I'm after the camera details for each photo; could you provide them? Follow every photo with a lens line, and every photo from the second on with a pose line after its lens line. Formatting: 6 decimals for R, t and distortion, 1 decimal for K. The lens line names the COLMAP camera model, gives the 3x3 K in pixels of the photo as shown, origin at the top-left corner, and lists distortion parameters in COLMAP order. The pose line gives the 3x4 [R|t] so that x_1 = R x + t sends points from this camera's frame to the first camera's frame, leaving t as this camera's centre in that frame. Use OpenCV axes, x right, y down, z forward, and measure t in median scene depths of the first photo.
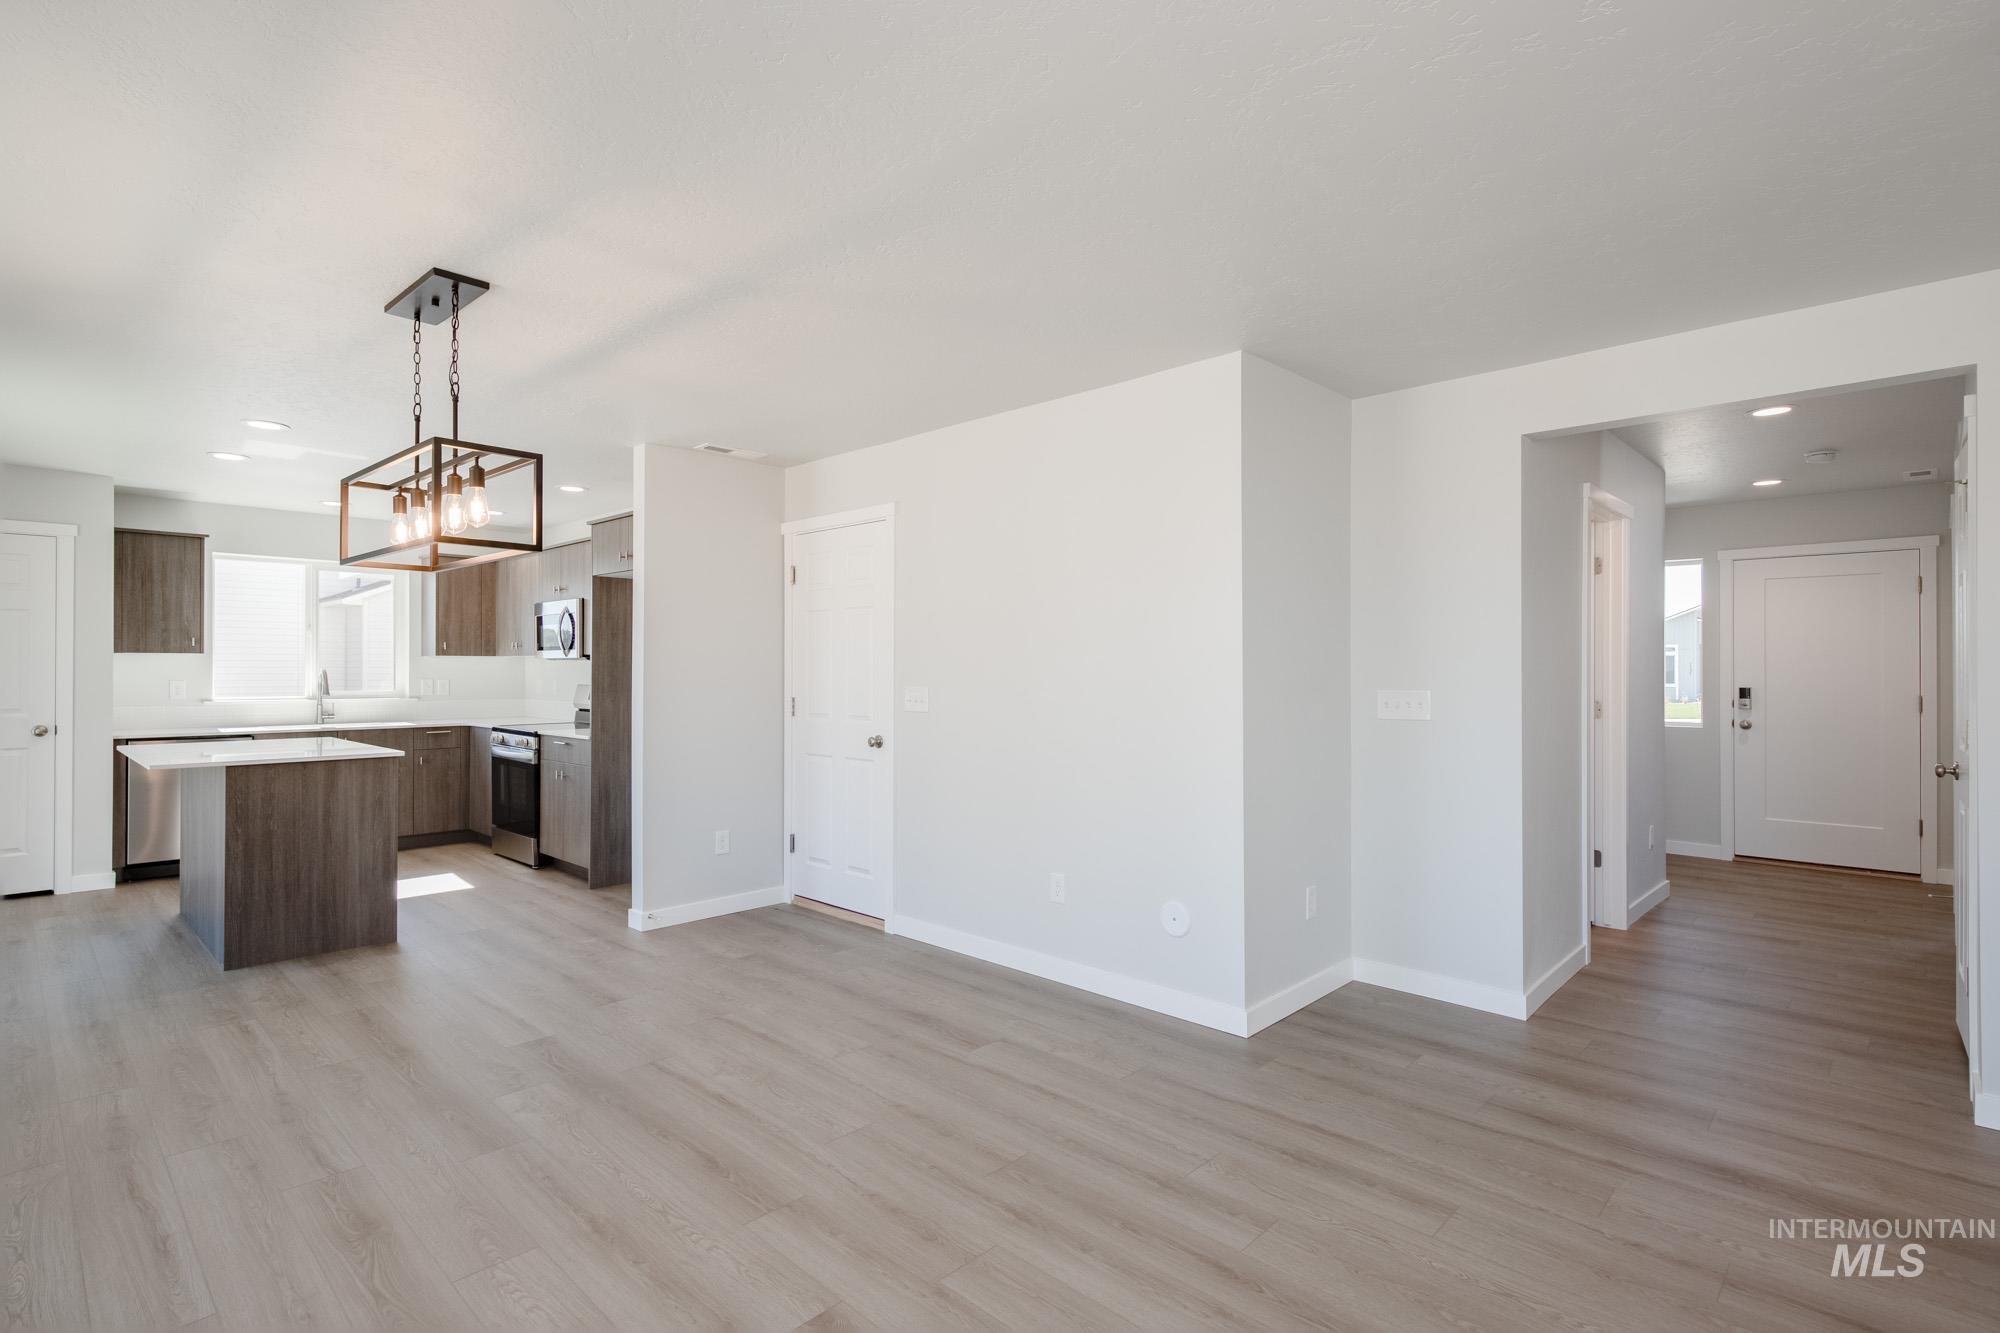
lens RADIAL K [[959.7, 0, 1001.9], [0, 959.7, 659.8], [0, 0, 1]] dist [0.011874, -0.005738]
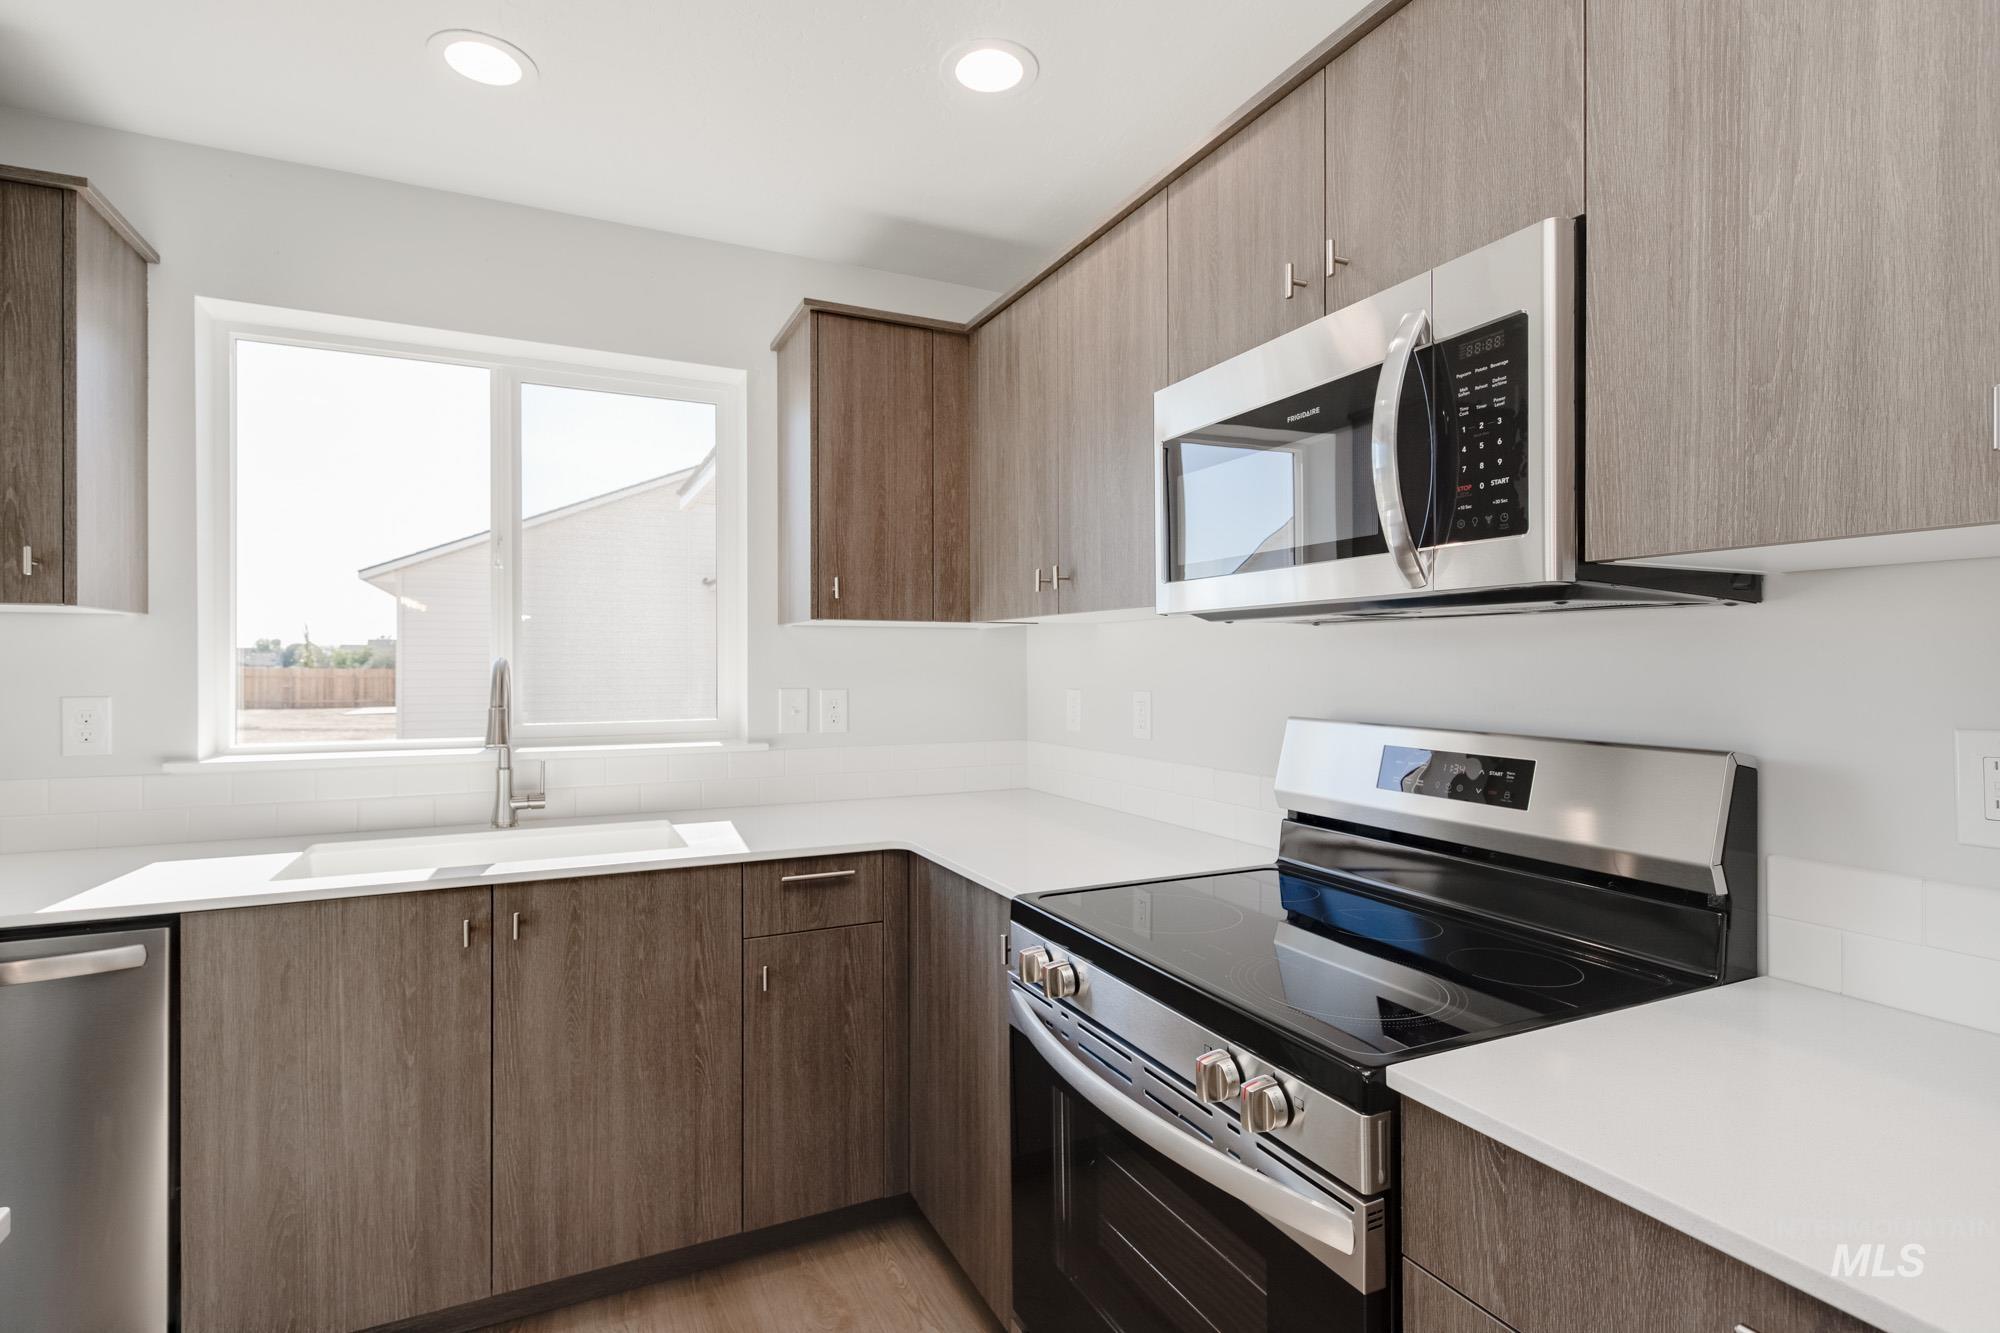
lens RADIAL K [[983.0, 0, 1000.0], [0, 983.0, 666.5], [0, 0, 1]] dist [0.035606, -0.000207]
pose [[0.935751, -0.000138, -0.352661, -0.614068], [0.003393, 0.999957, 0.008613, 0.013182], [0.352644, -0.009256, 0.935712, 1.062051]]
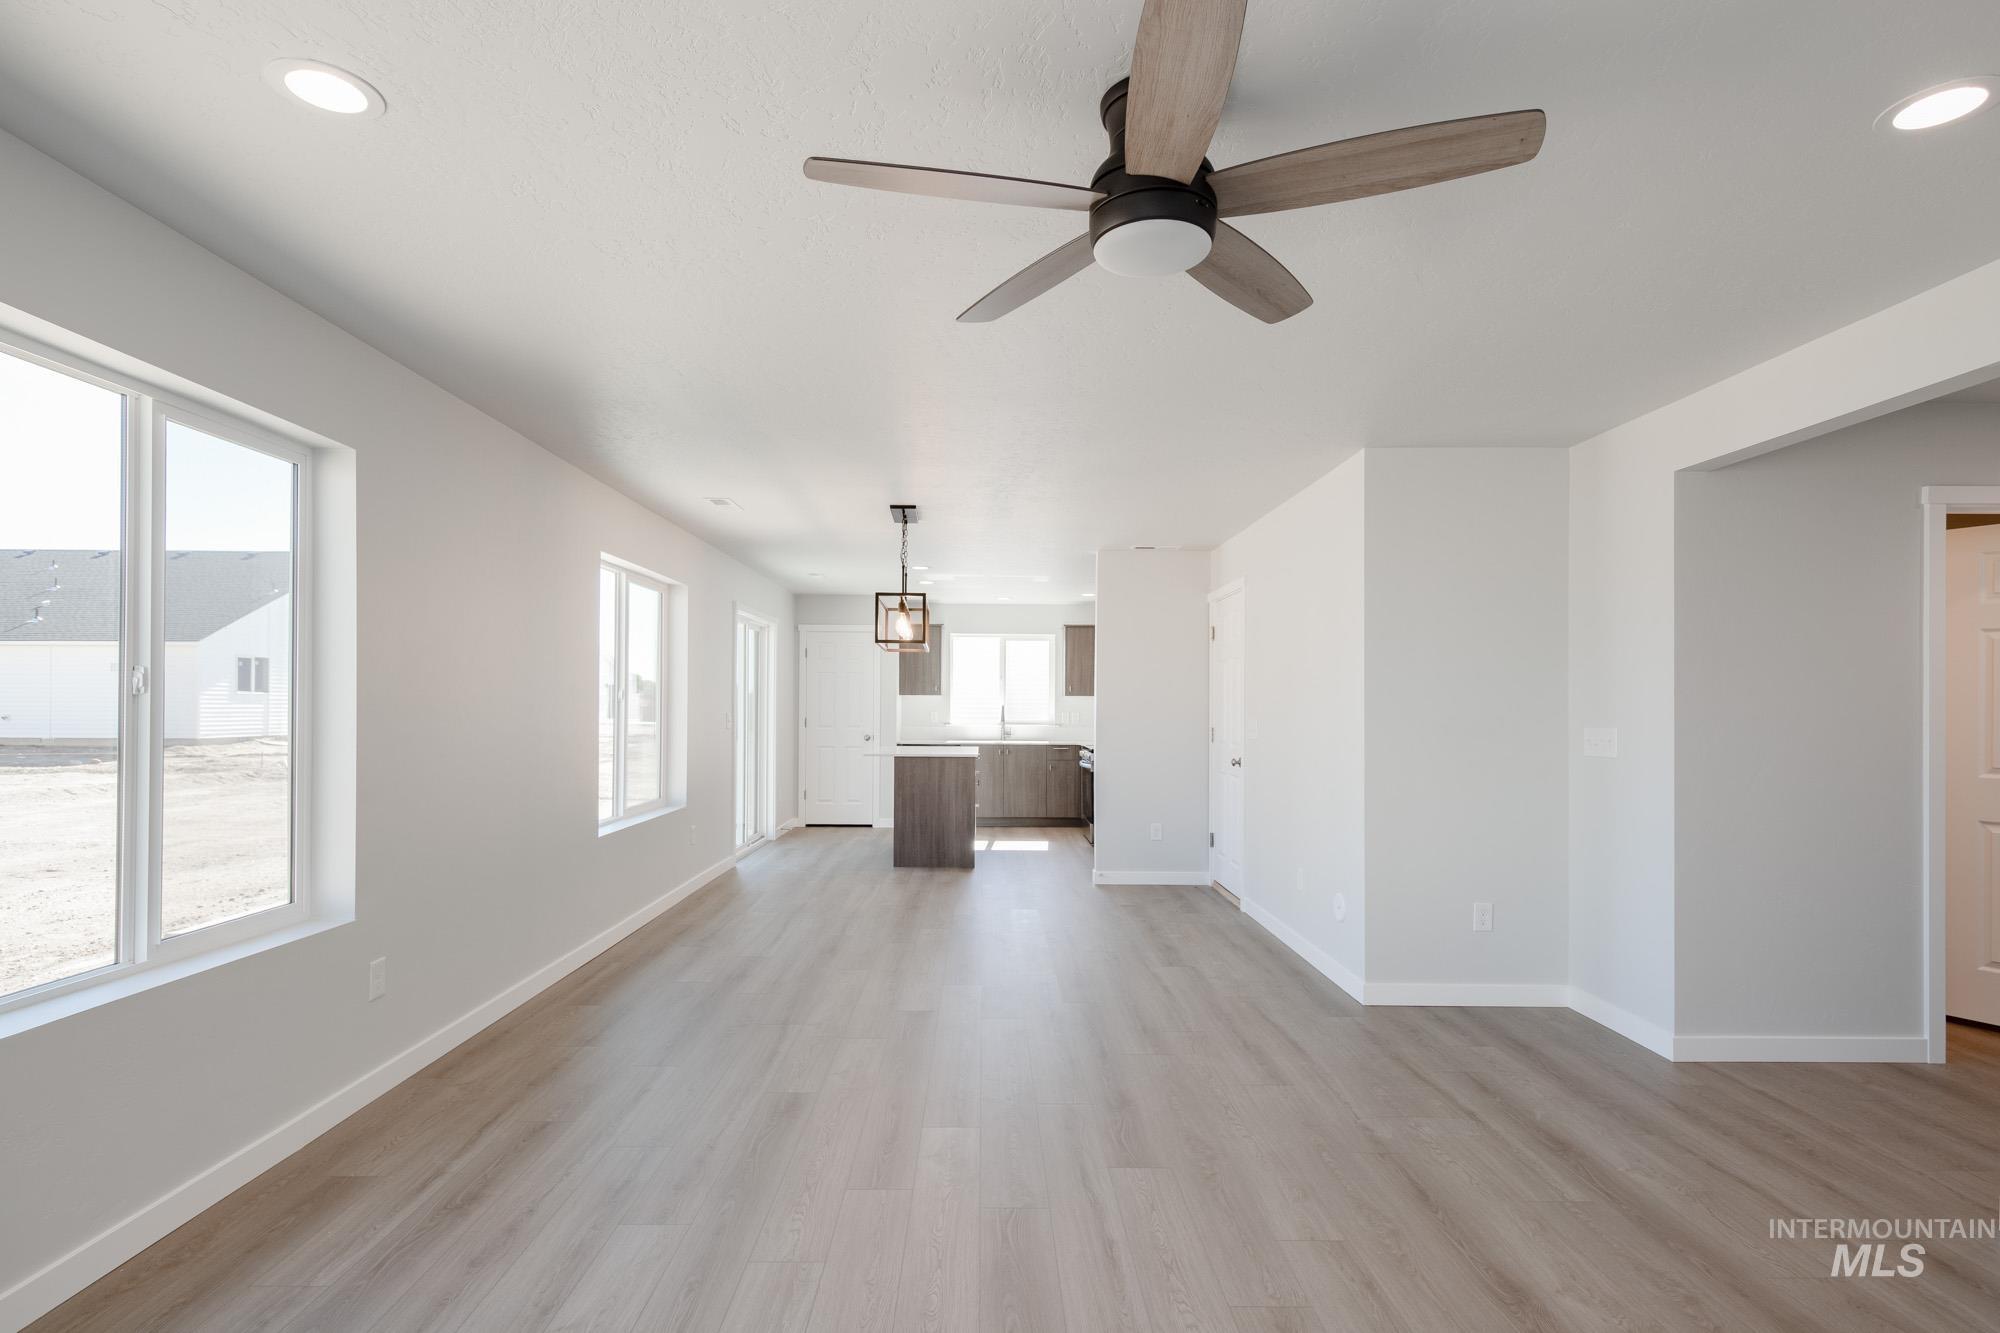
lens RADIAL K [[969.6, 0, 990.3], [0, 969.6, 692.3], [0, 0, 1]] dist [0.026844, -0.018462]
pose [[0.703011, -0.005573, -0.711157, 0.546528], [0.000929, 0.999976, -0.006918, -0.000063], [0.711178, 0.004203, 0.702999, -0.150008]]
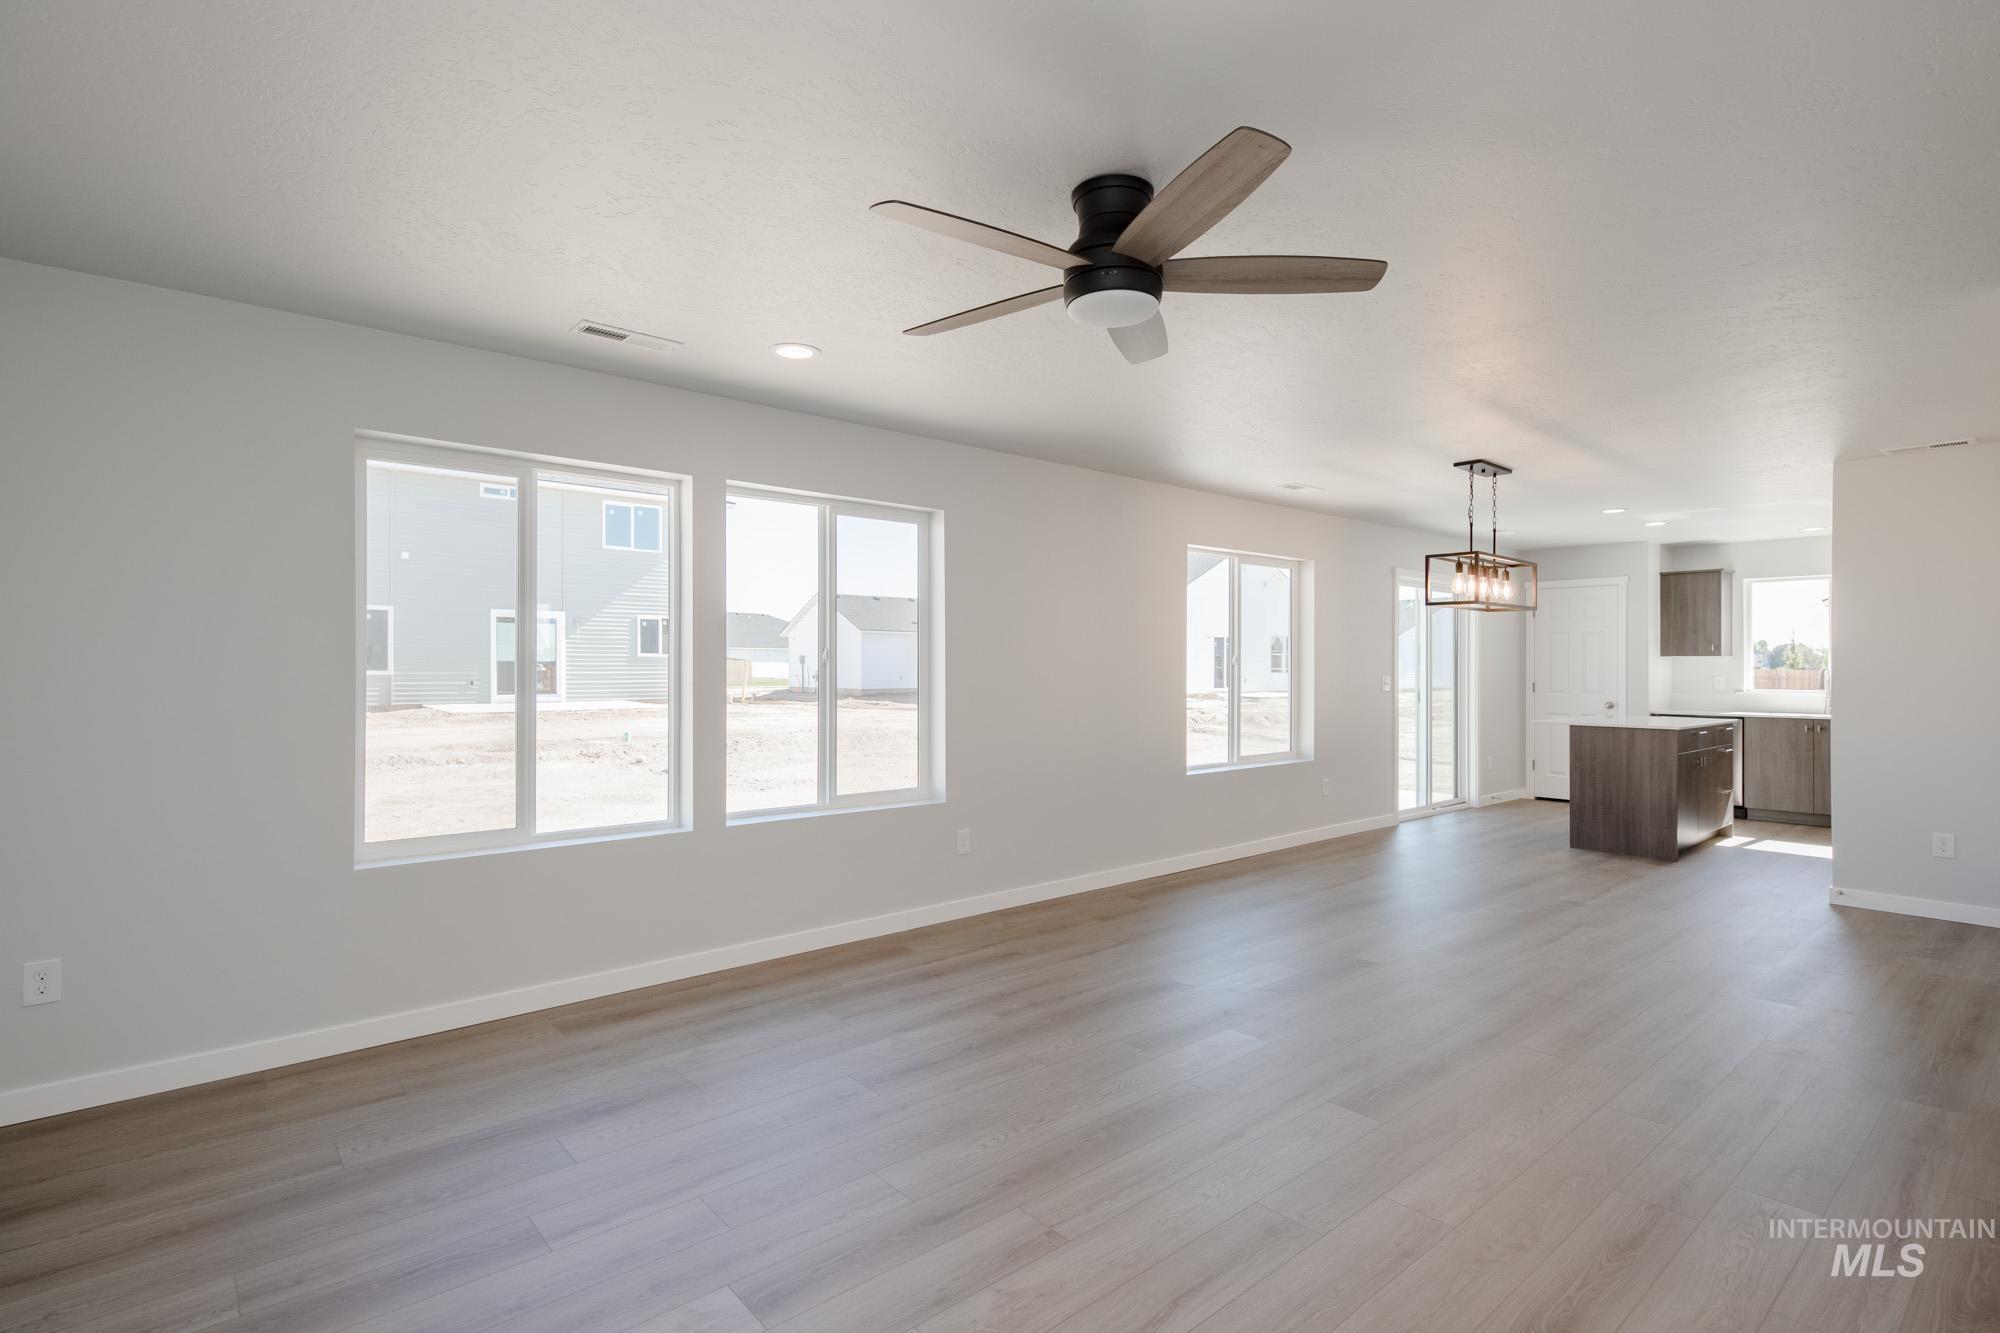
lens RADIAL K [[959.7, 0, 1001.9], [0, 959.7, 659.8], [0, 0, 1]] dist [0.011874, -0.005738]
pose [[-0.083409, -0.006604, -0.996494, 0.790891], [0.007081, 0.999949, -0.007220, 0.001724], [0.996490, -0.007658, -0.083358, 0.134659]]
